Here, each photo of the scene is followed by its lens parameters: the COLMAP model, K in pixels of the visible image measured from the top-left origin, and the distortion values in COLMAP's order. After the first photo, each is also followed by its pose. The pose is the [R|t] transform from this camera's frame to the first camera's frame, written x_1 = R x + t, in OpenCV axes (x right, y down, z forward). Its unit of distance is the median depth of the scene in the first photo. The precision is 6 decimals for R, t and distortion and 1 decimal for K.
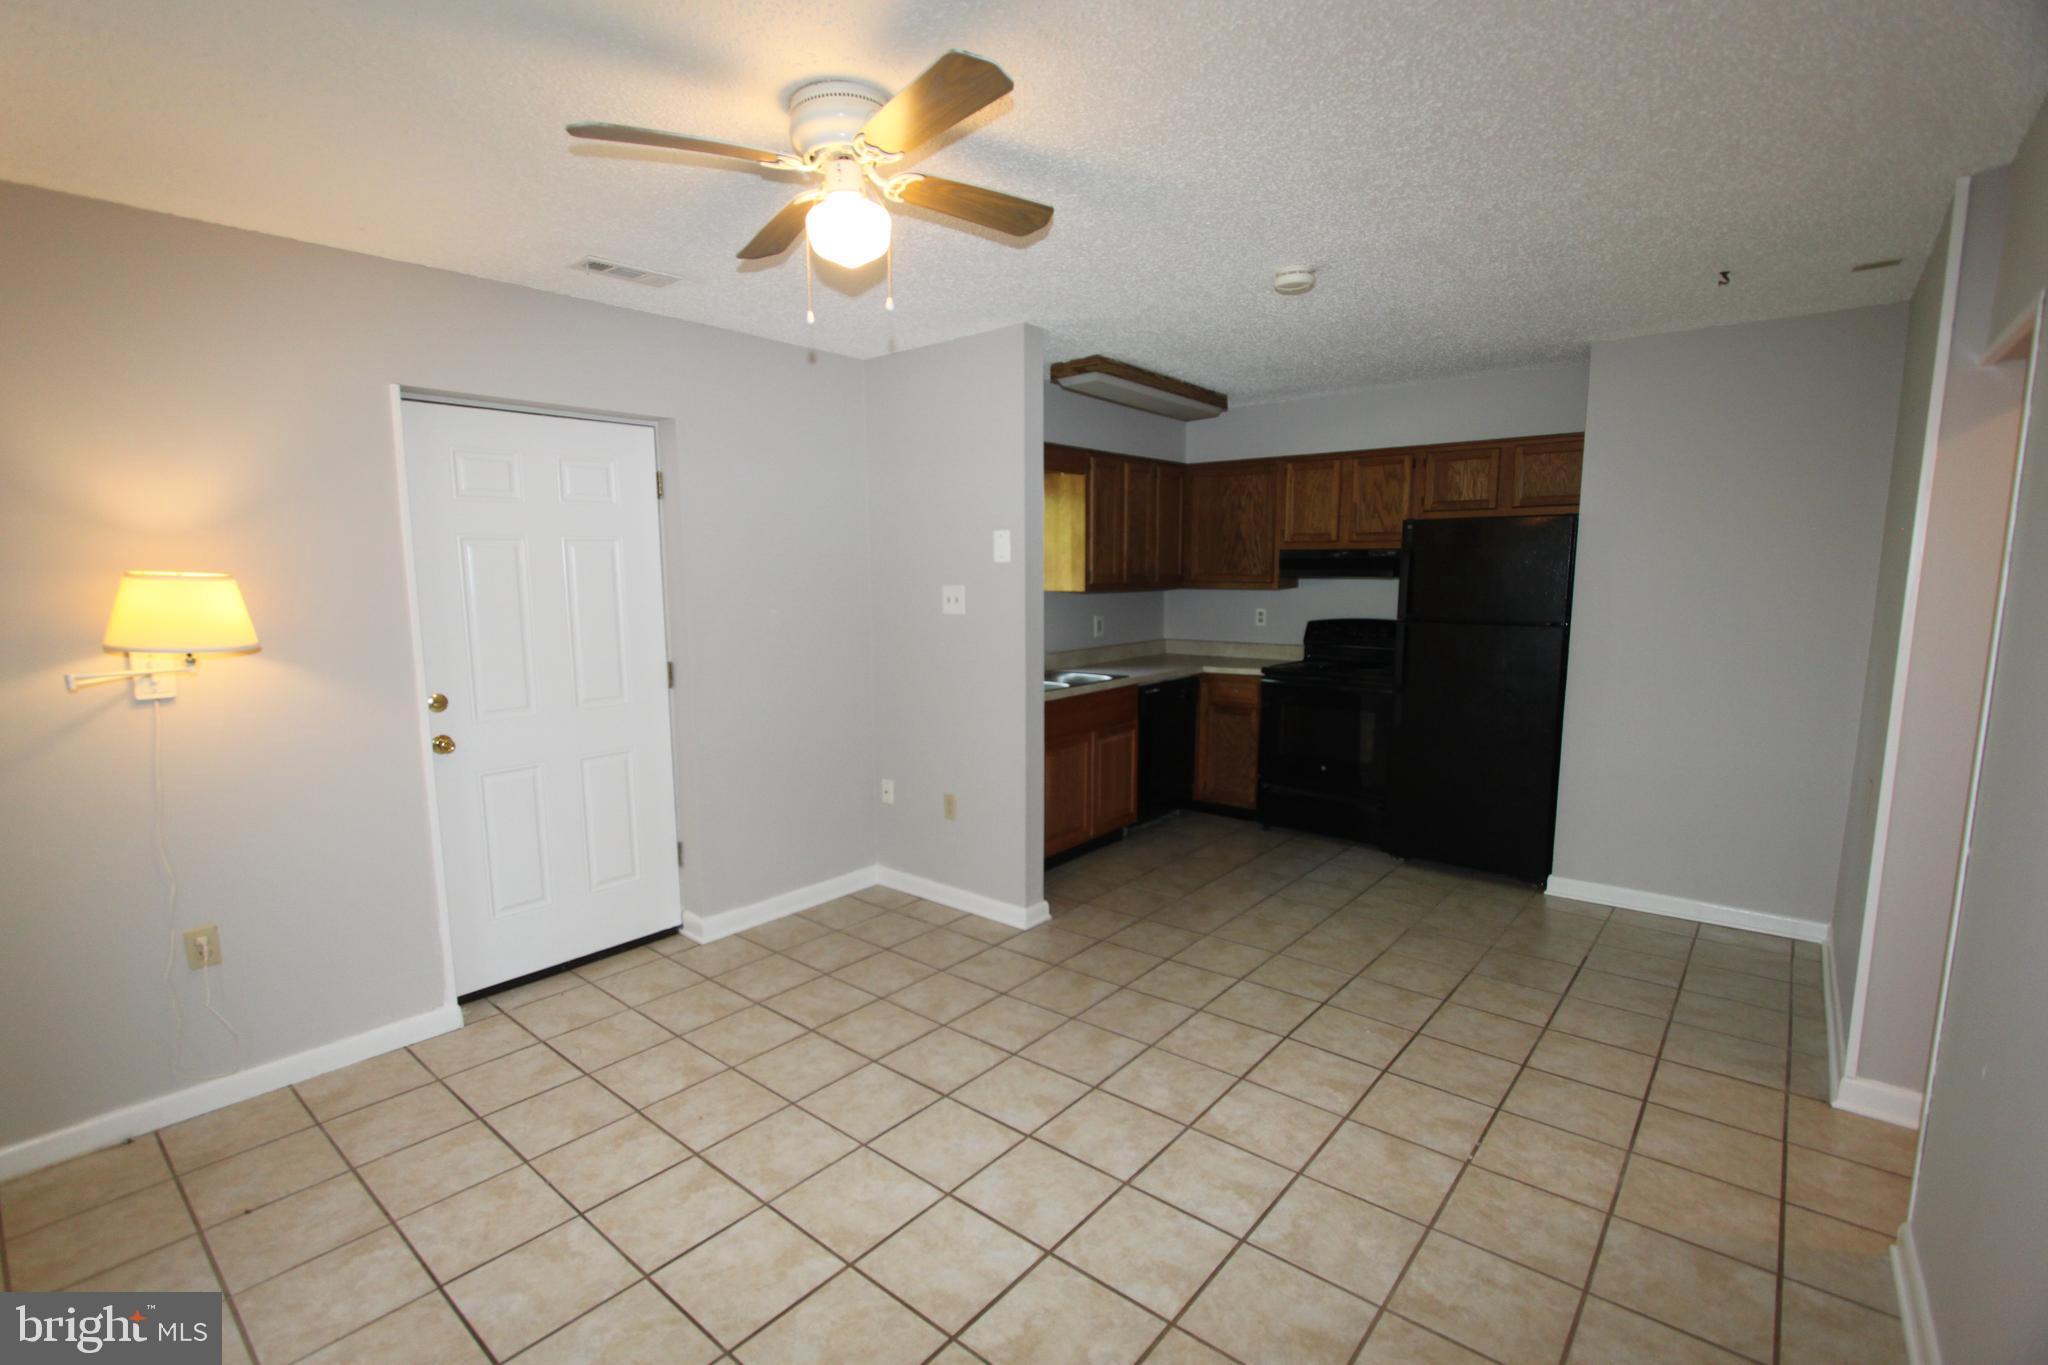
lens RADIAL K [[936.2, 0, 1000.6], [0, 936.2, 695.3], [0, 0, 1]] dist [-0.010760, -0.000620]
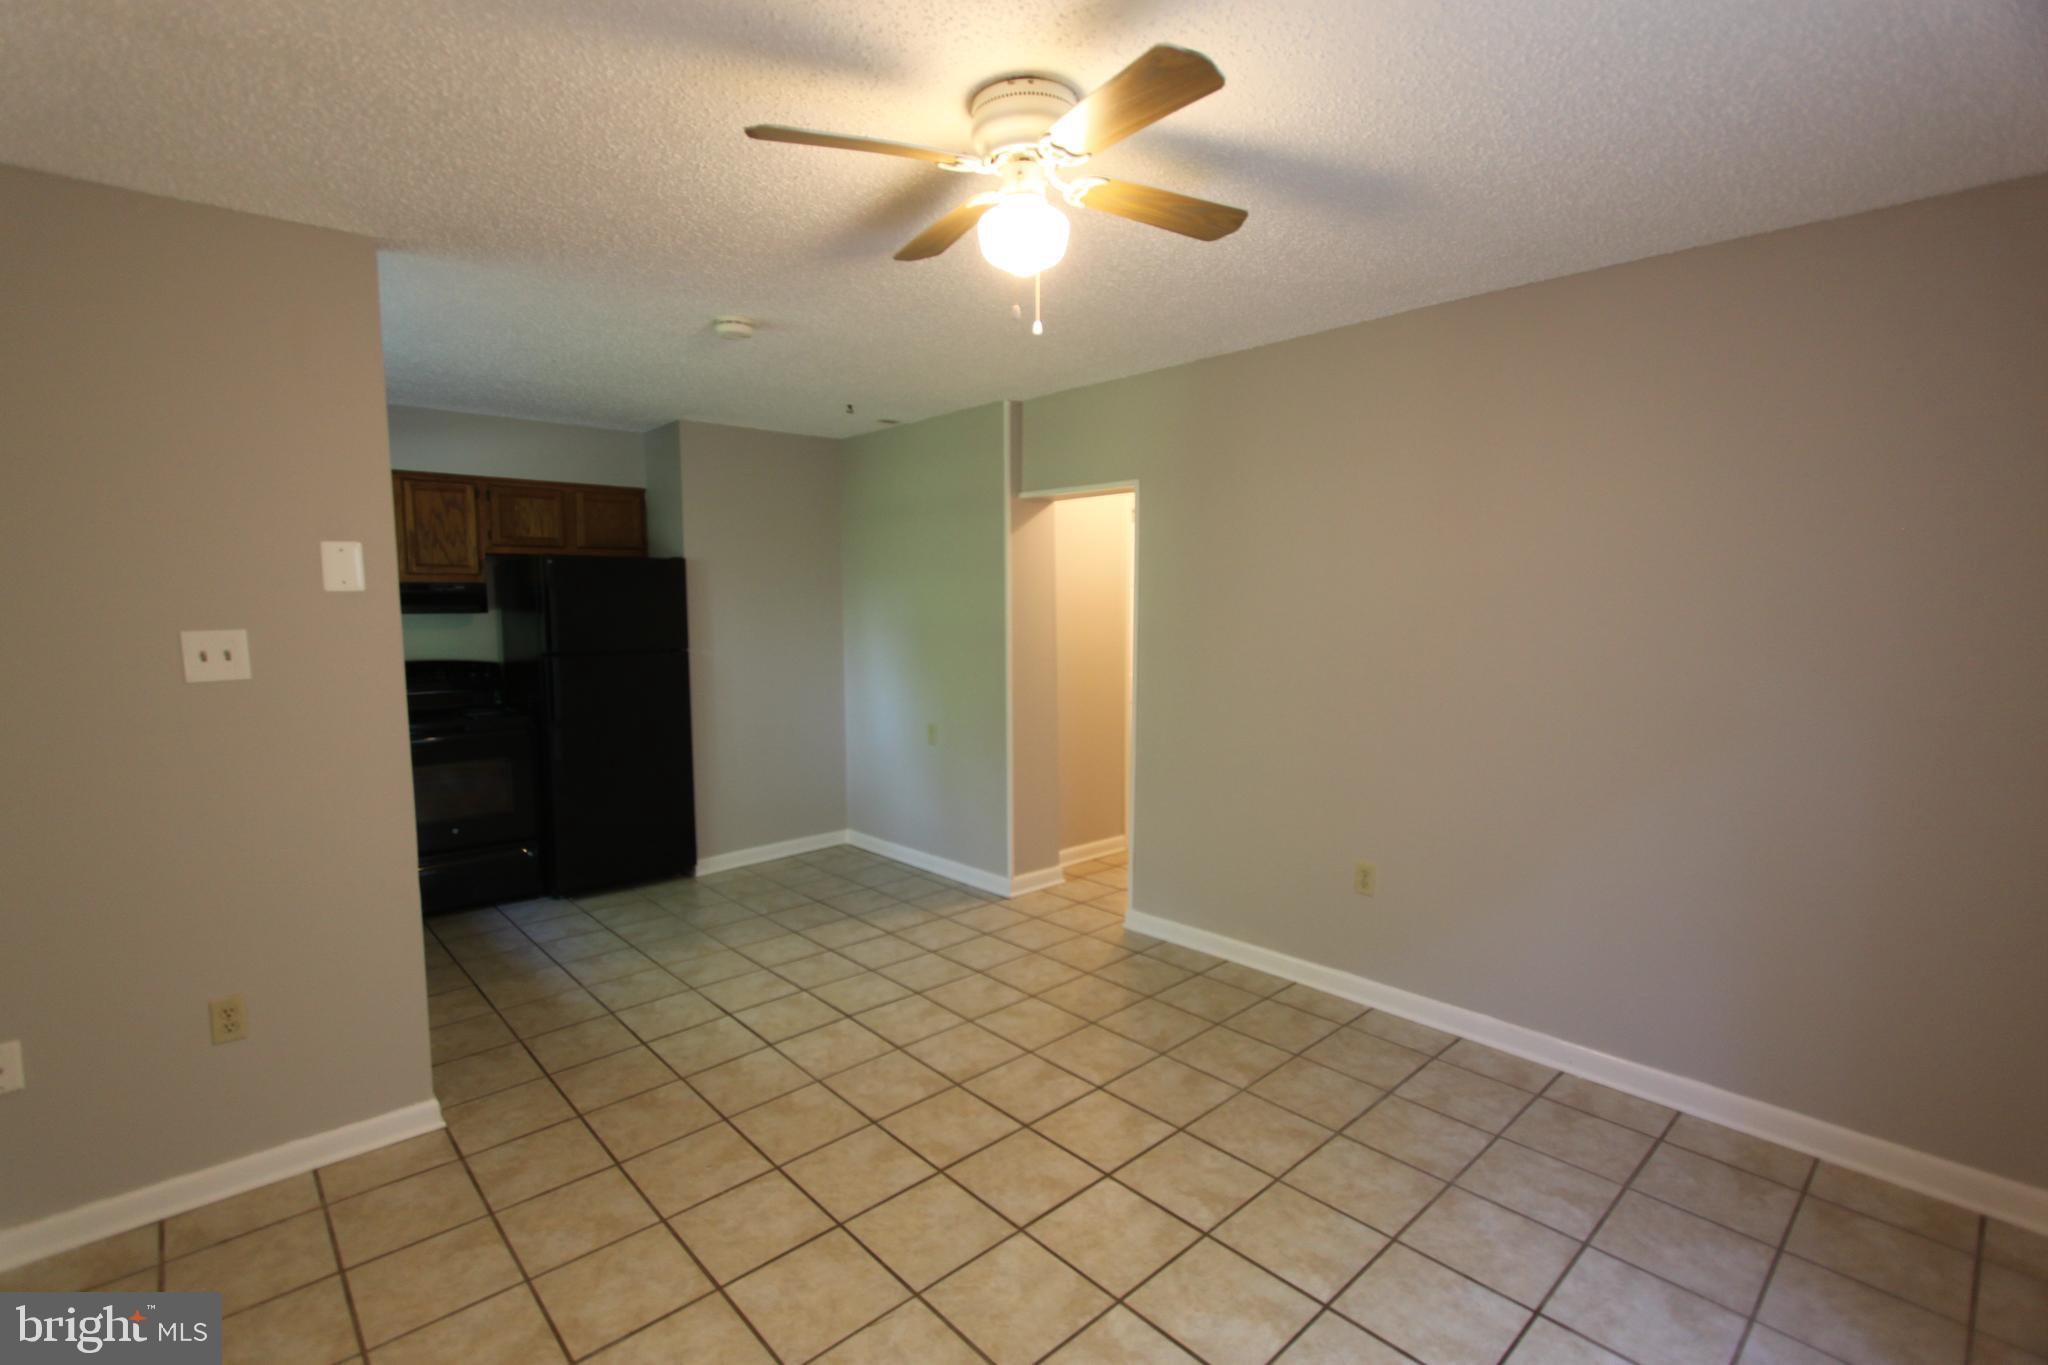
lens RADIAL K [[930.4, 0, 996.2], [0, 930.4, 693.4], [0, 0, 1]] dist [-0.010287, -0.000083]
pose [[0.134182, -0.093446, 0.986541, -0.451603], [0.138002, 0.987605, 0.074777, -0.046416], [-0.981301, 0.126111, 0.145414, 0.378213]]
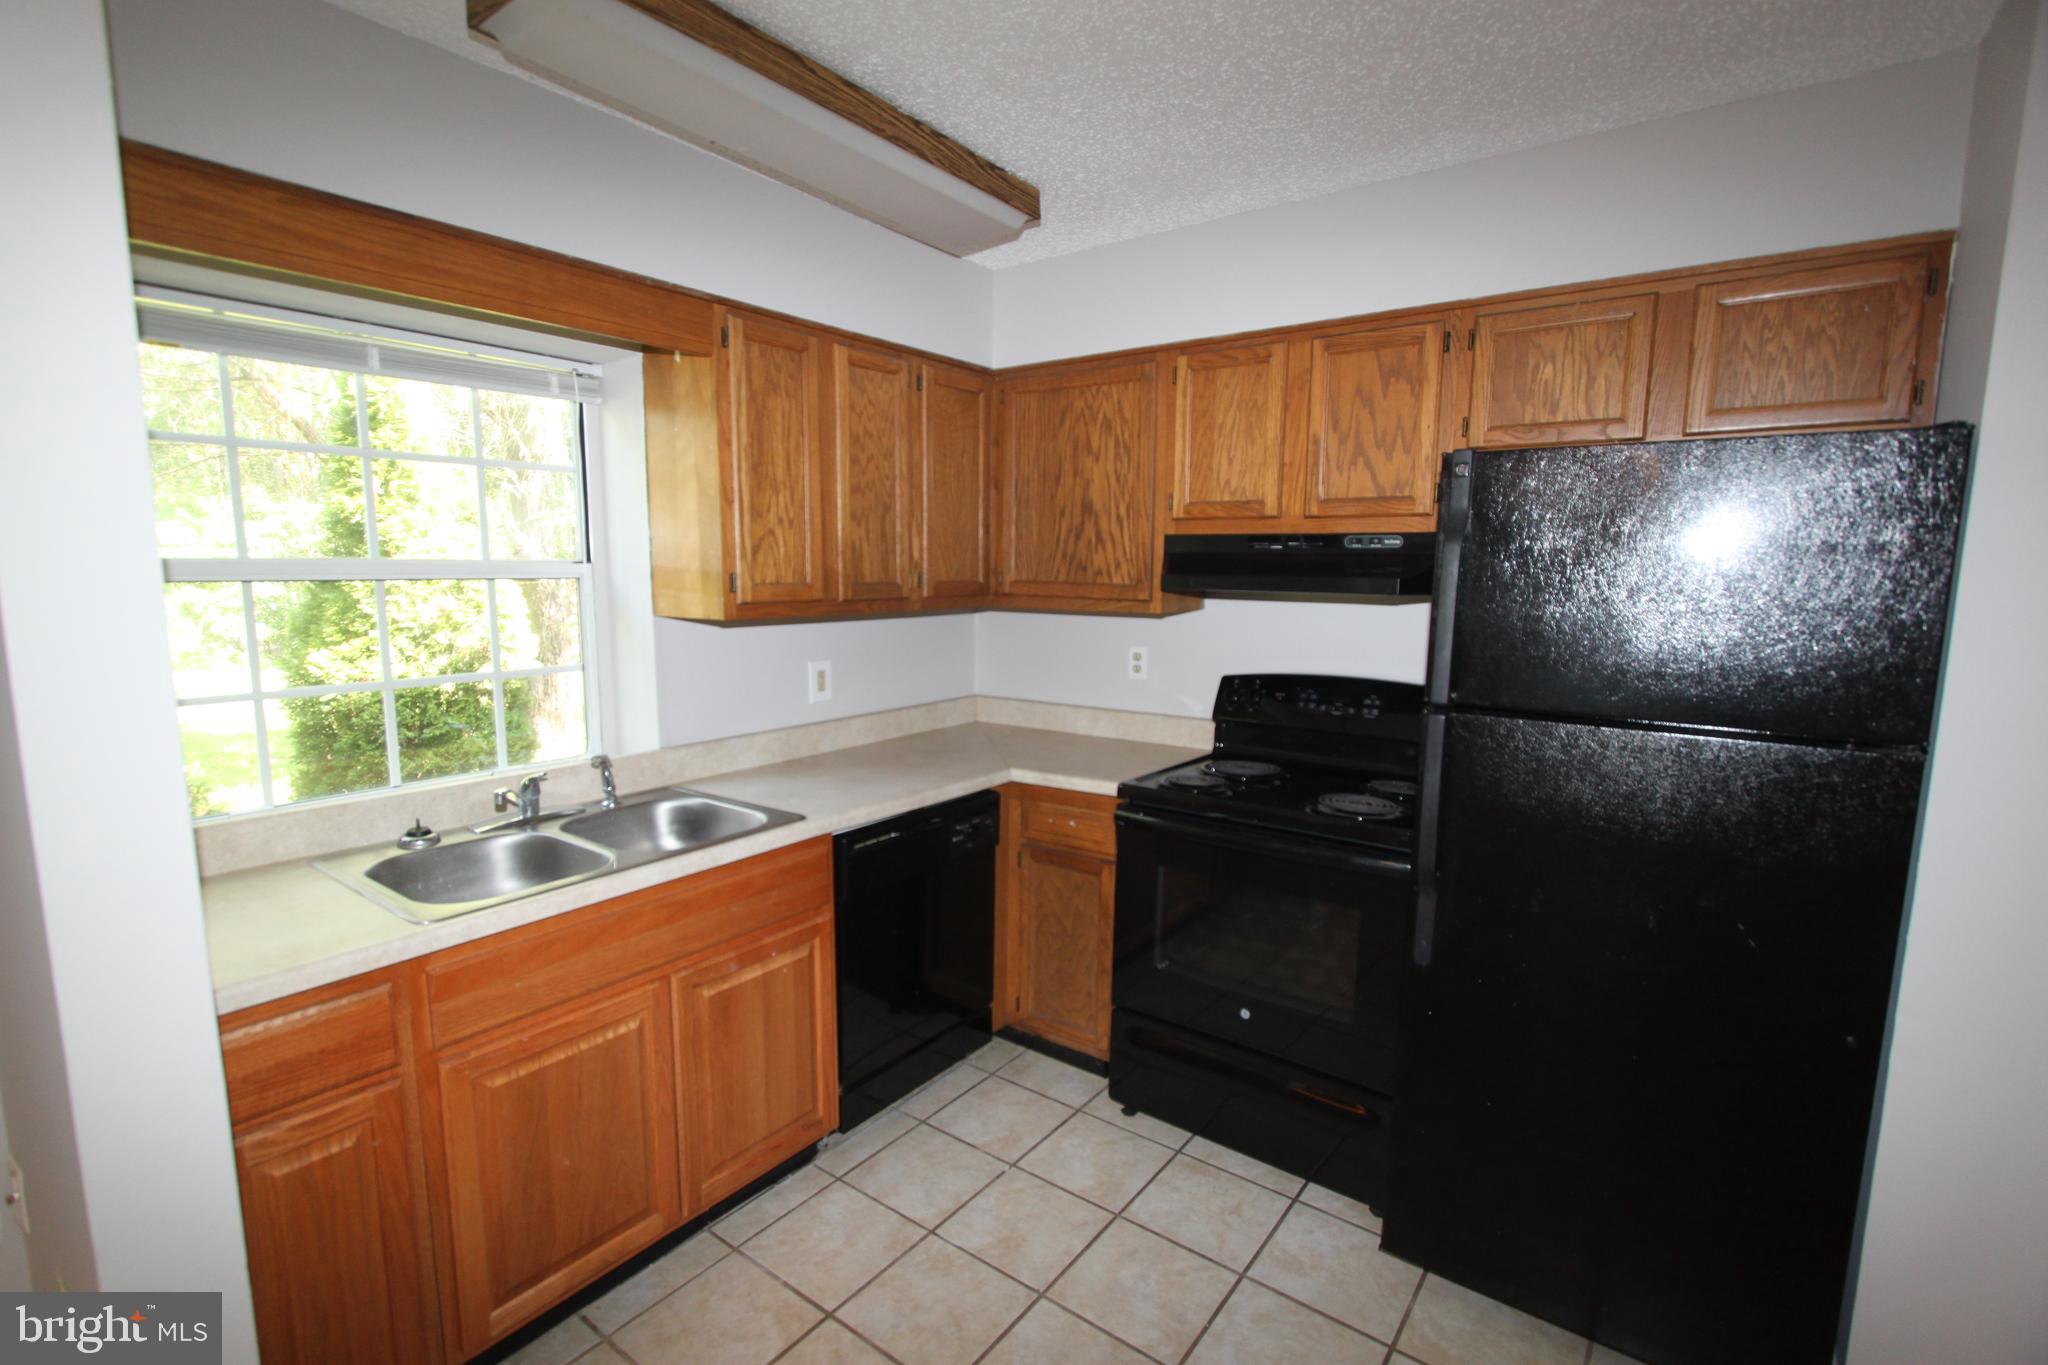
lens RADIAL K [[936.2, 0, 1000.6], [0, 936.2, 695.3], [0, 0, 1]] dist [-0.010760, -0.000620]
pose [[0.998758, 0.004005, 0.049664, 0.214019], [-0.004133, 0.999988, 0.002470, -0.081319], [-0.049653, -0.002672, 0.998763, 0.580293]]
